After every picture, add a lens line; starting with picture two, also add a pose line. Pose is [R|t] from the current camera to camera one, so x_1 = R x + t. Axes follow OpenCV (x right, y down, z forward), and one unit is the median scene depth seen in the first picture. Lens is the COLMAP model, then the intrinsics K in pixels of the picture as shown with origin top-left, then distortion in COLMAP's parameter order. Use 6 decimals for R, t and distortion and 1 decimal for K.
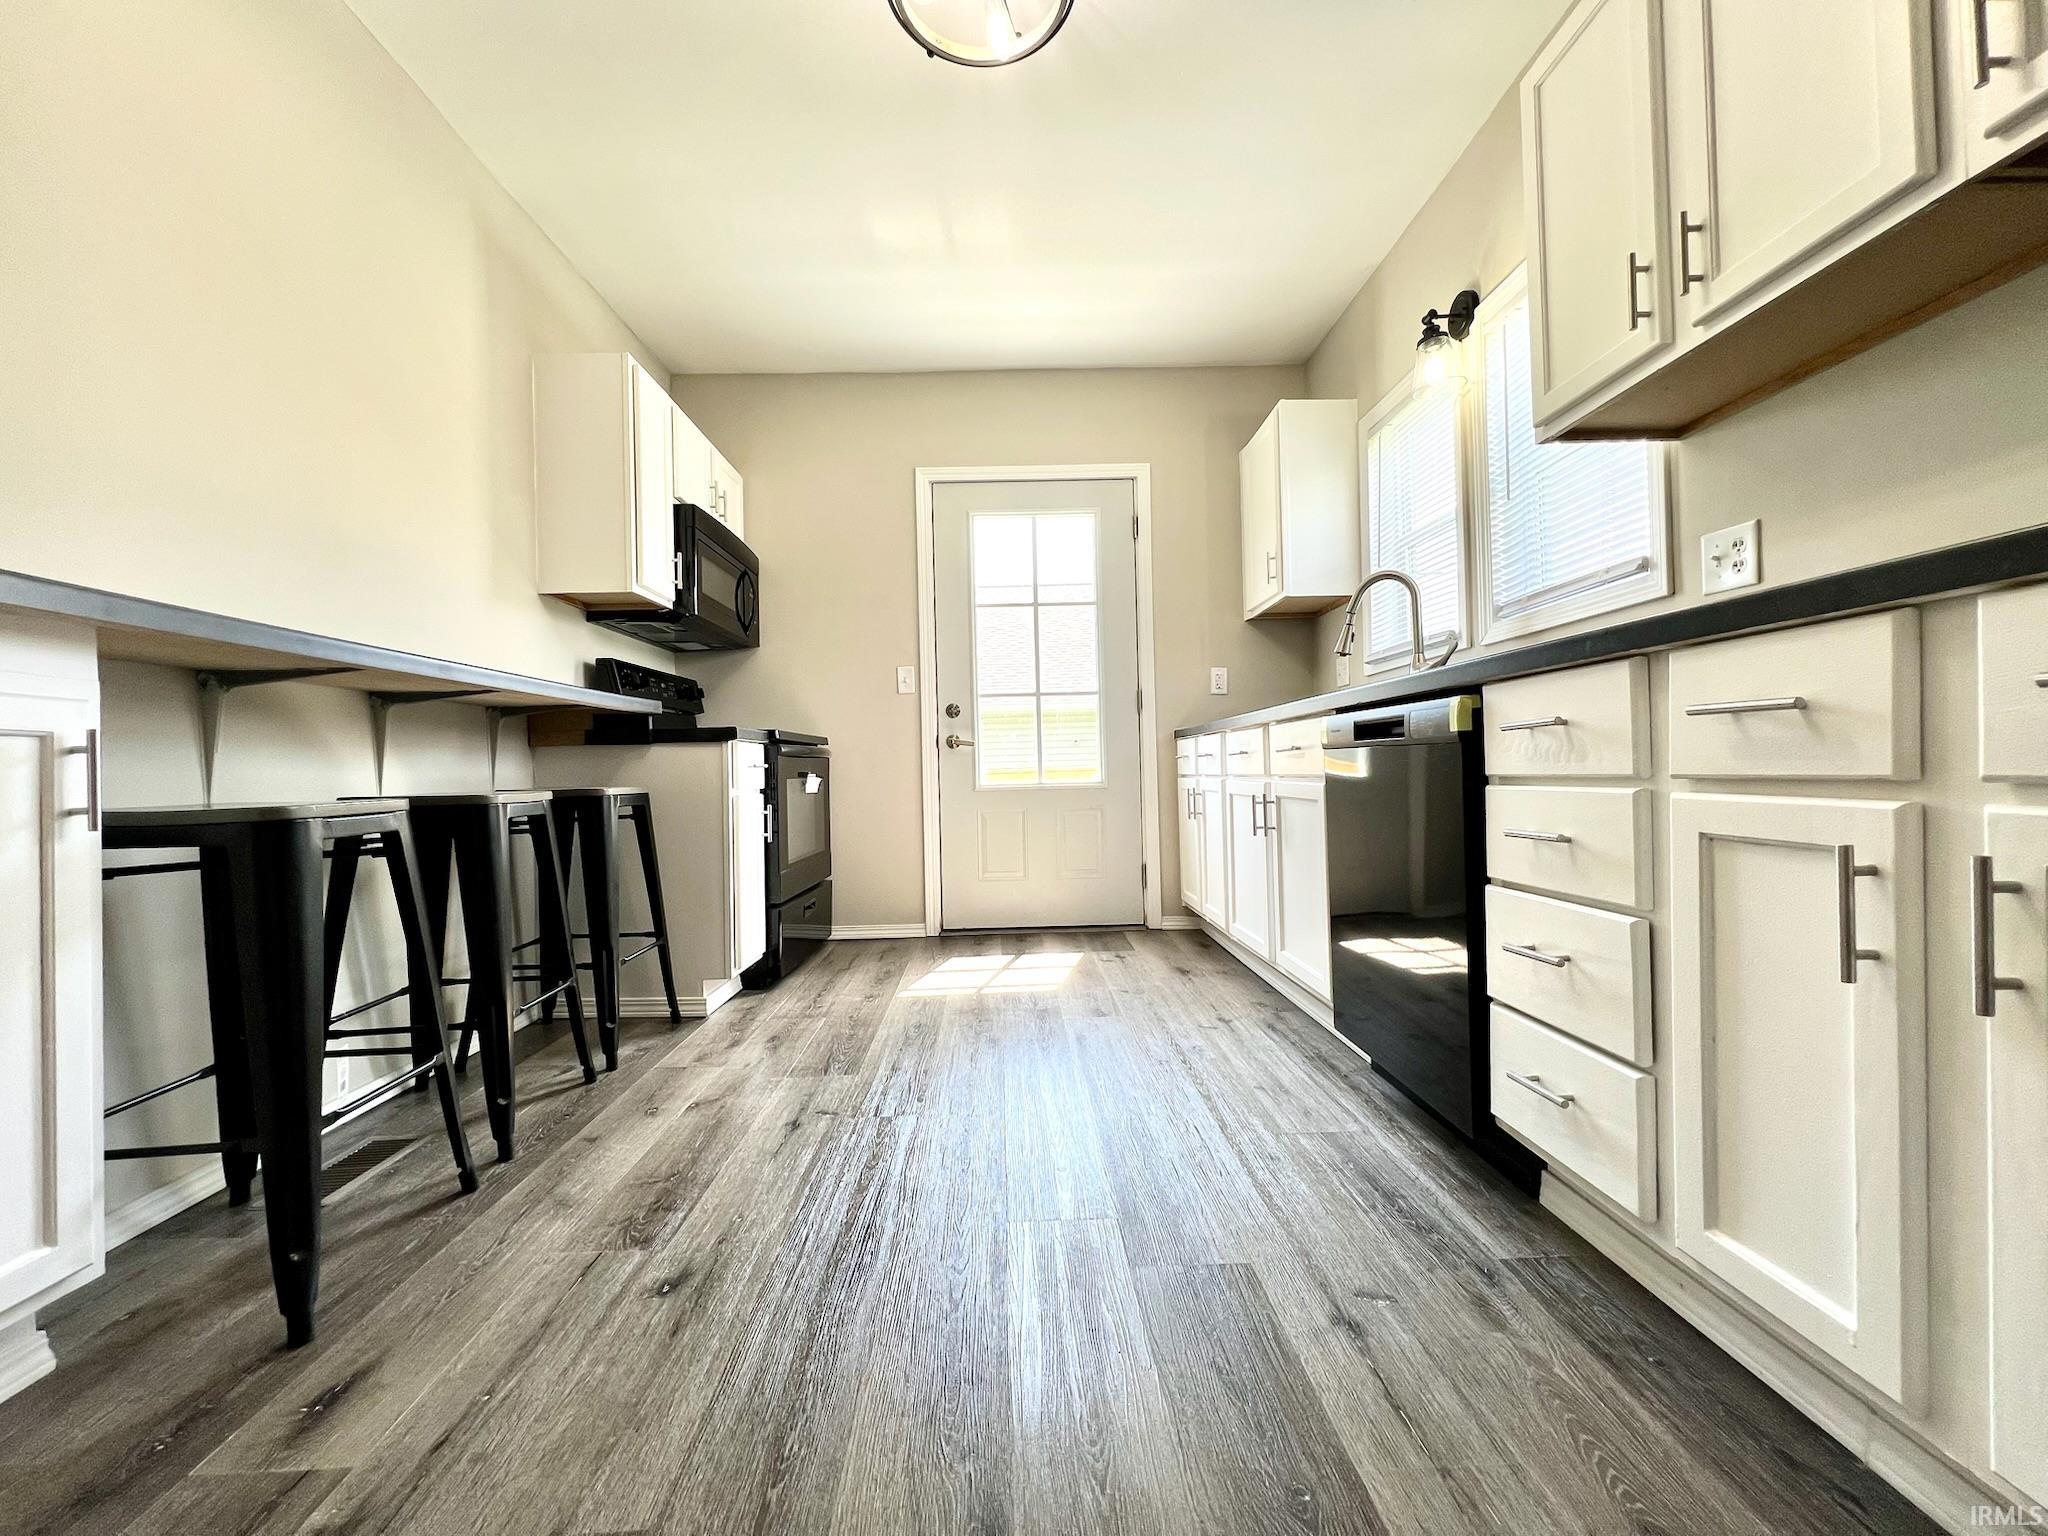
lens RADIAL K [[819.8, 0, 1021.8], [0, 819.8, 767.0], [0, 0, 1]] dist [-0.001888, 0.000646]
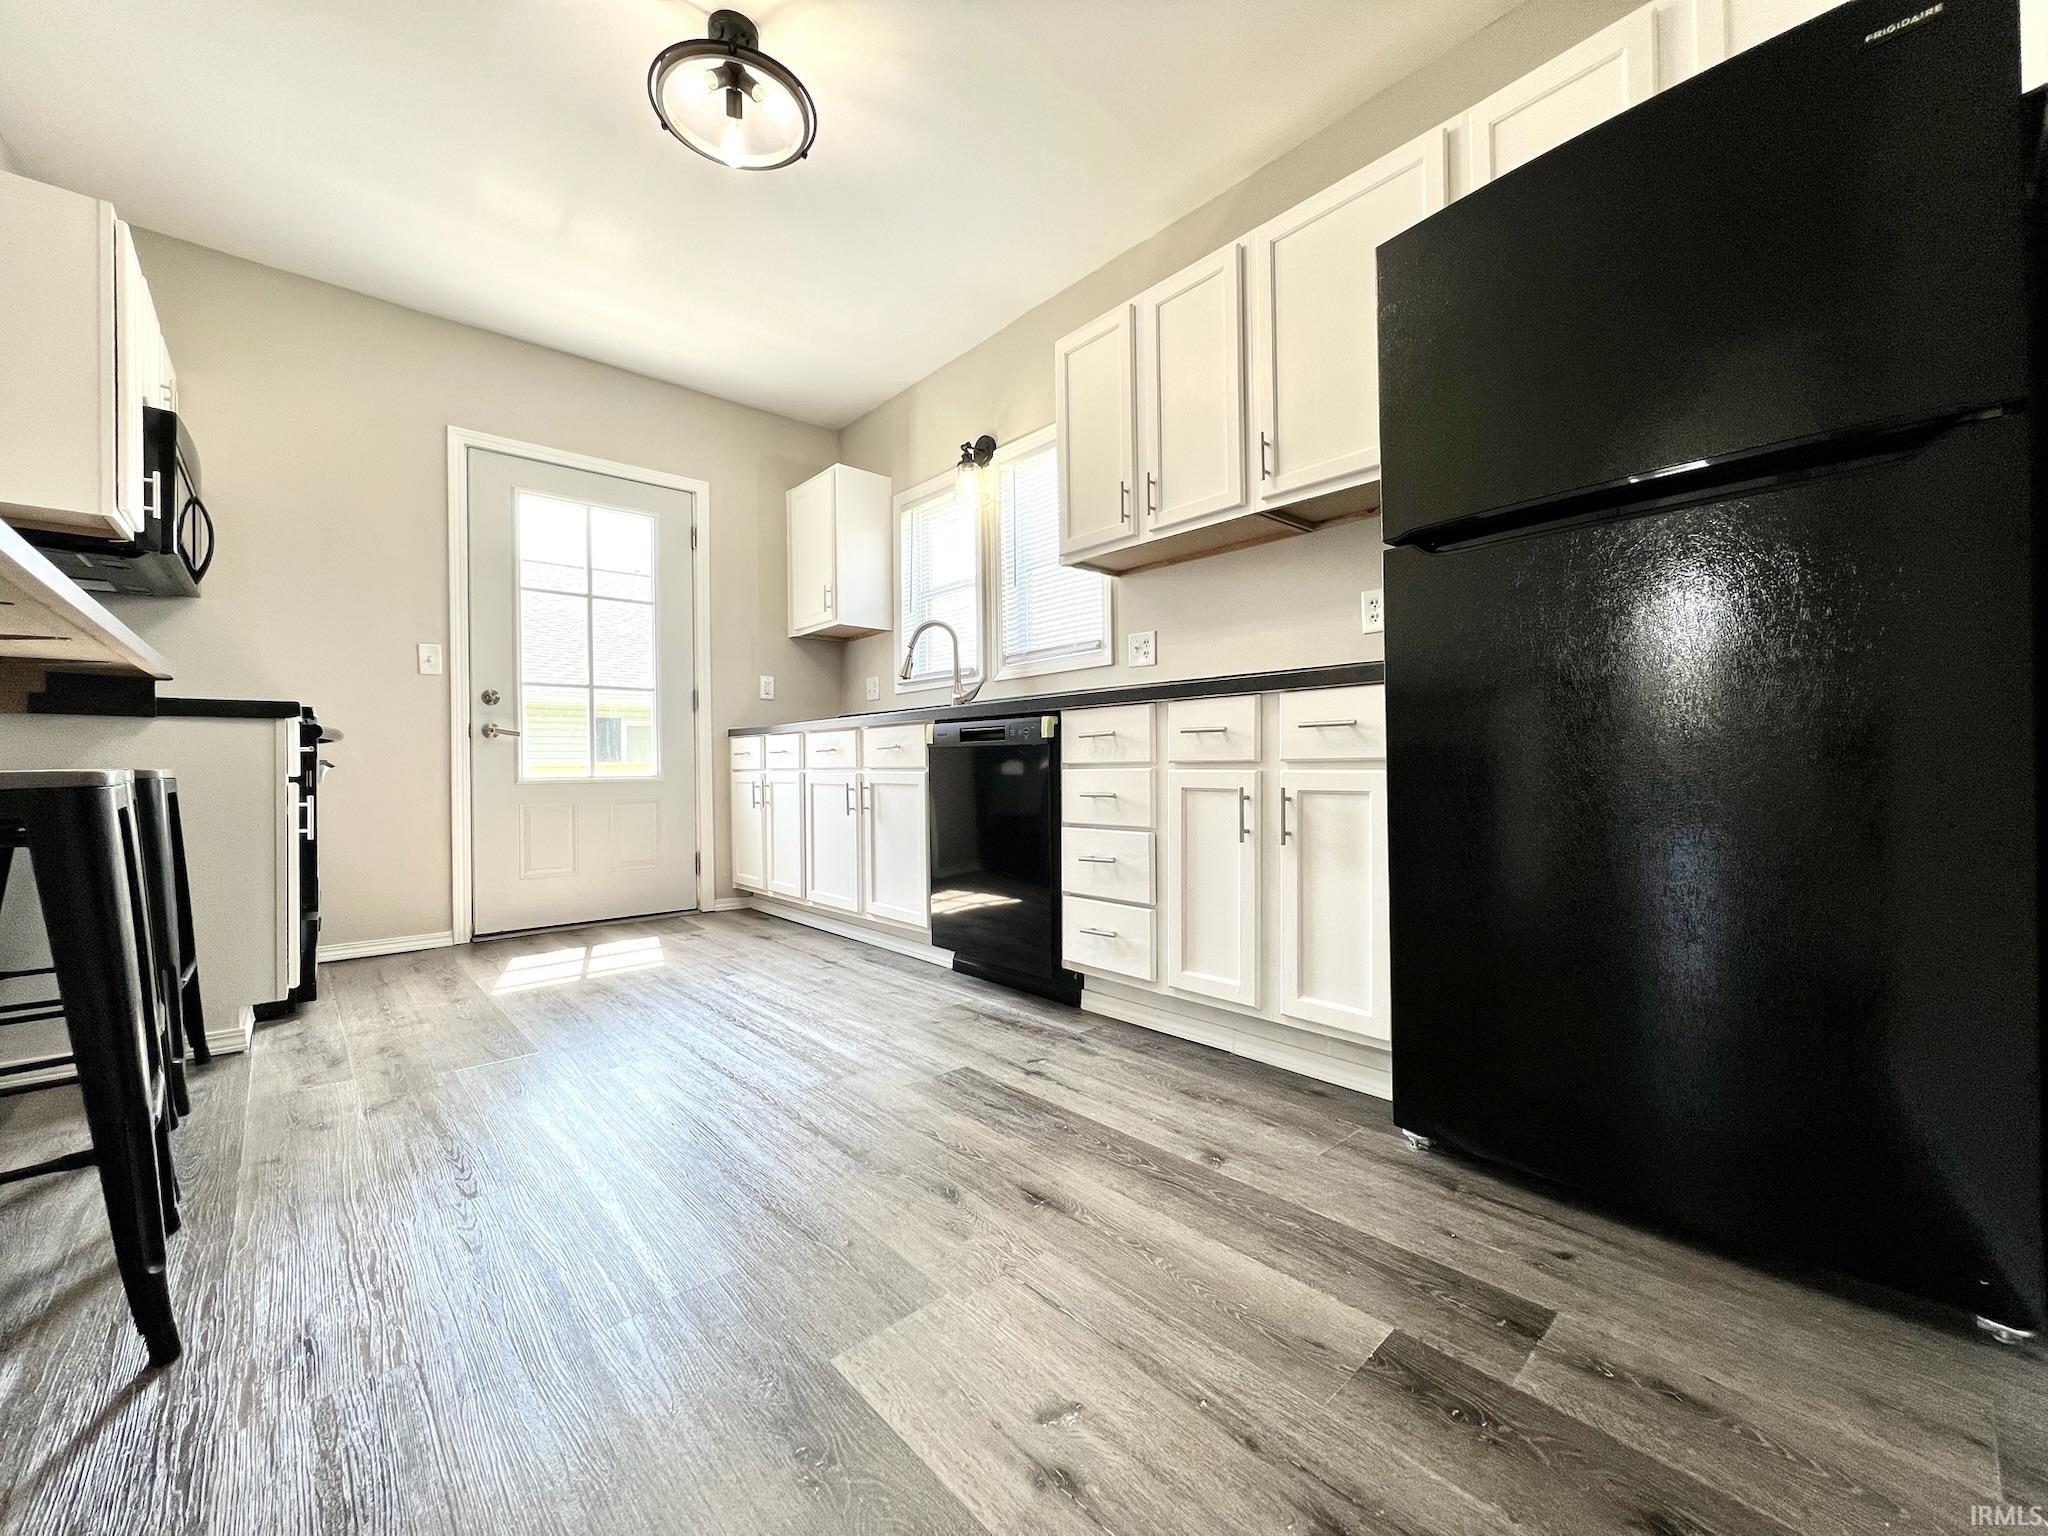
lens RADIAL K [[819.8, 0, 1021.8], [0, 819.8, 767.0], [0, 0, 1]] dist [-0.001888, 0.000646]
pose [[0.759682, 0.015422, 0.650112, -0.328658], [-0.010636, 0.999880, -0.011291, 0.020151], [-0.650208, 0.001663, 0.759754, -0.134055]]
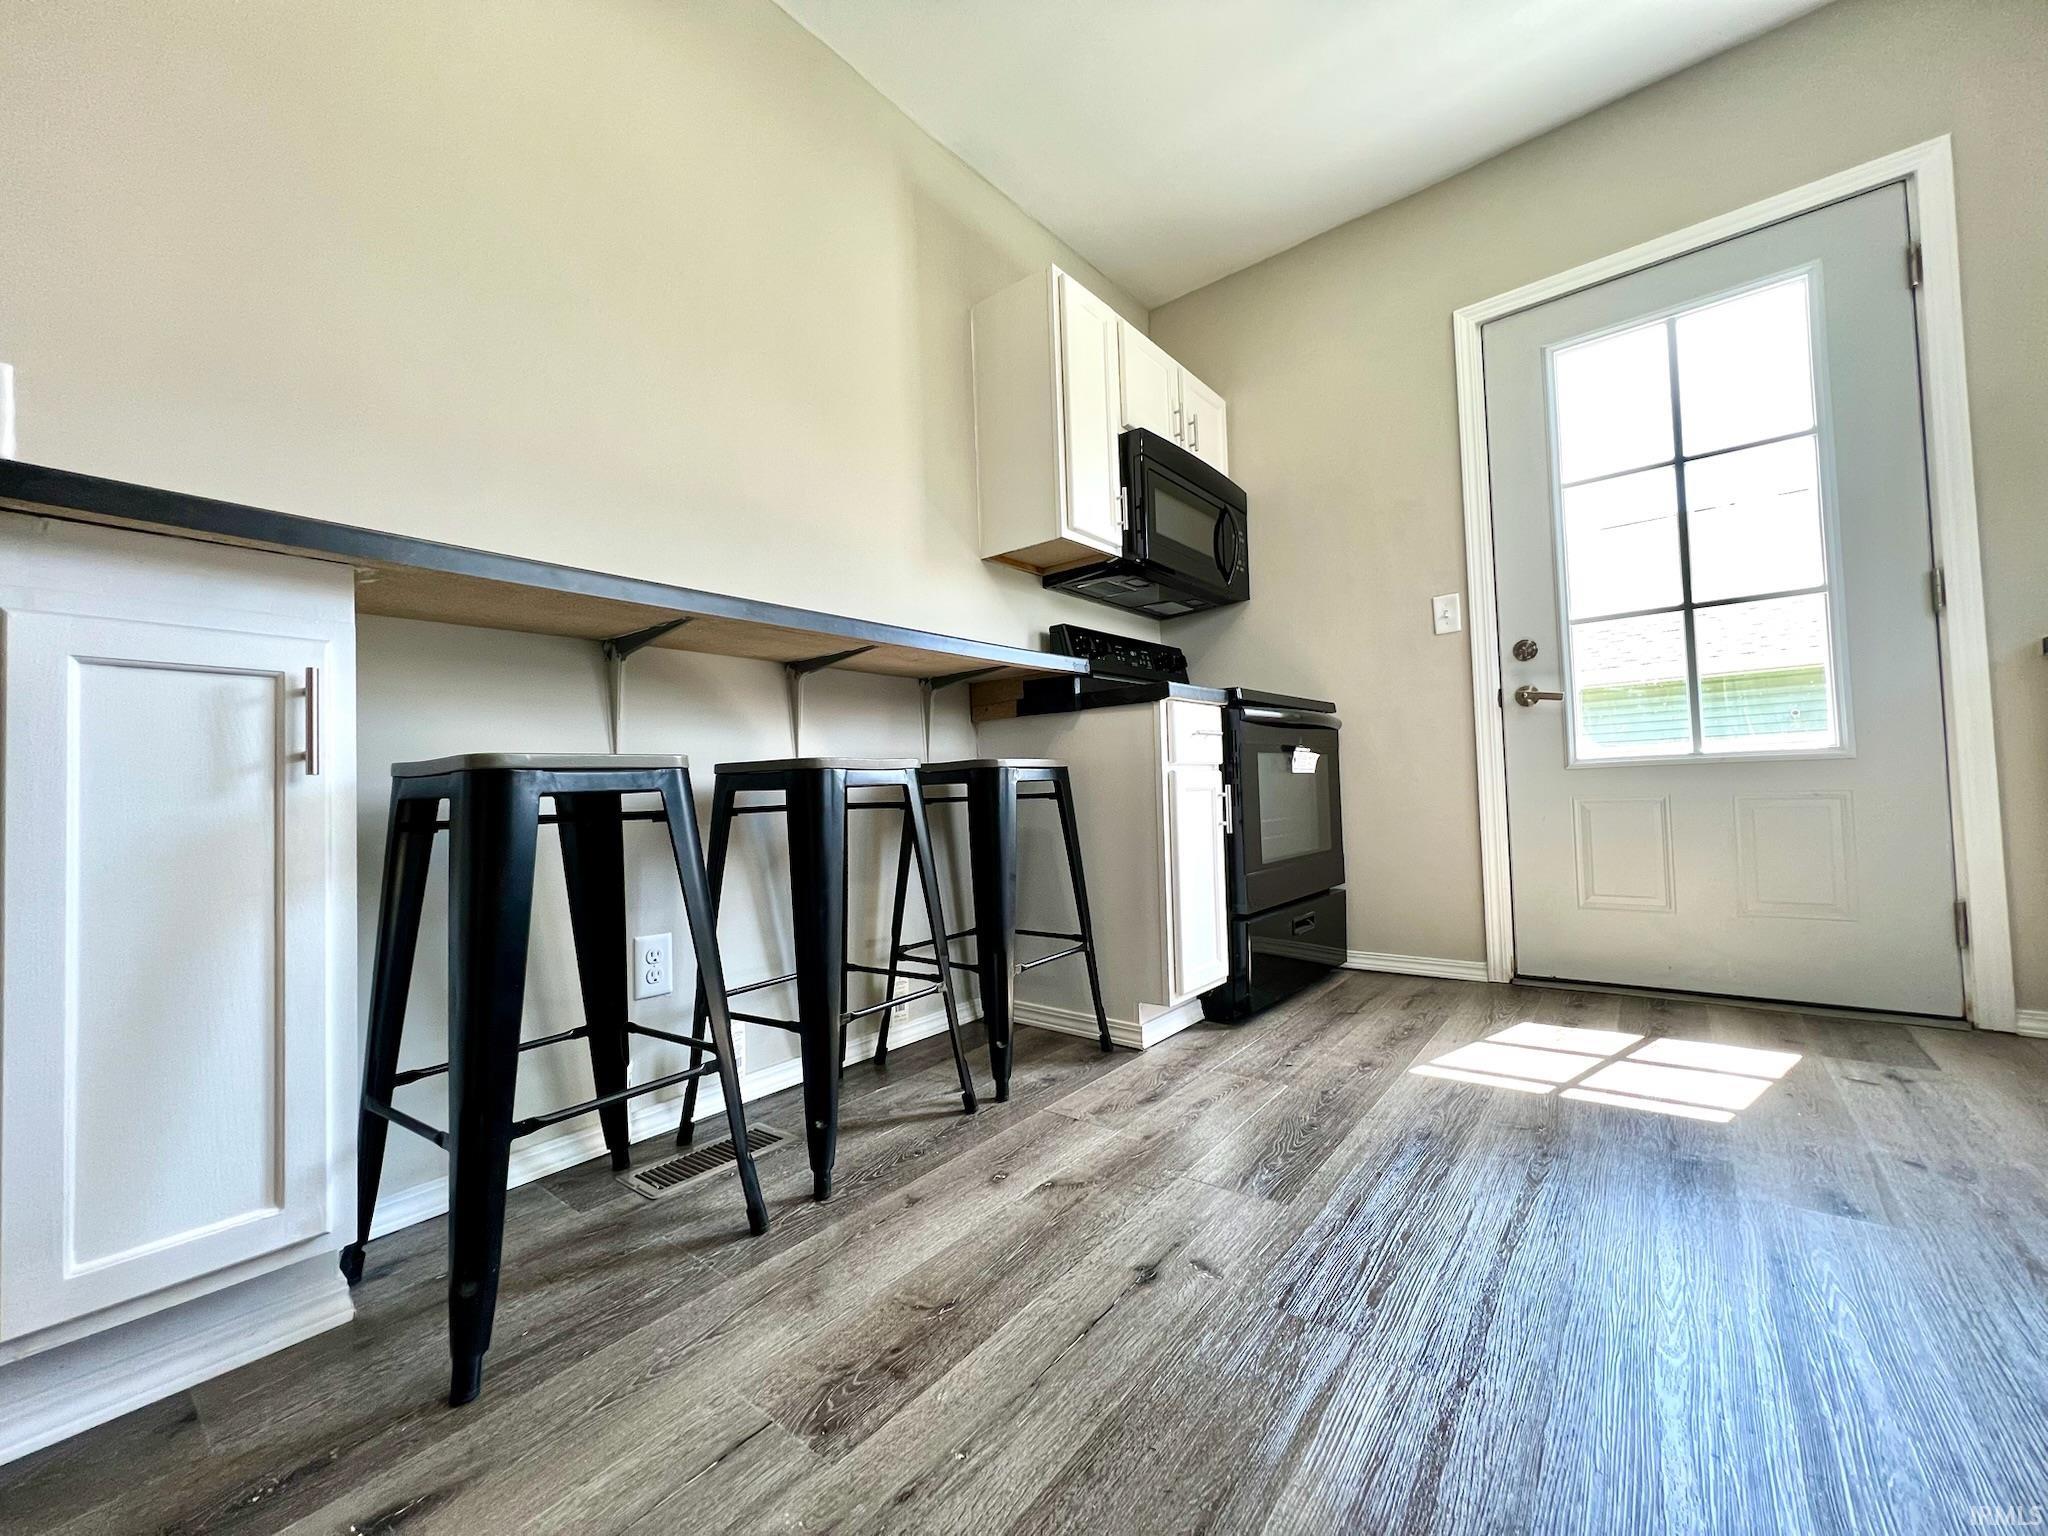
lens RADIAL K [[819.8, 0, 1021.8], [0, 819.8, 767.0], [0, 0, 1]] dist [-0.001888, 0.000646]
pose [[0.766607, -0.023546, -0.641685, 0.040310], [0.020519, 0.999715, -0.012170, 0.038501], [0.641789, -0.003837, 0.766872, 0.316514]]
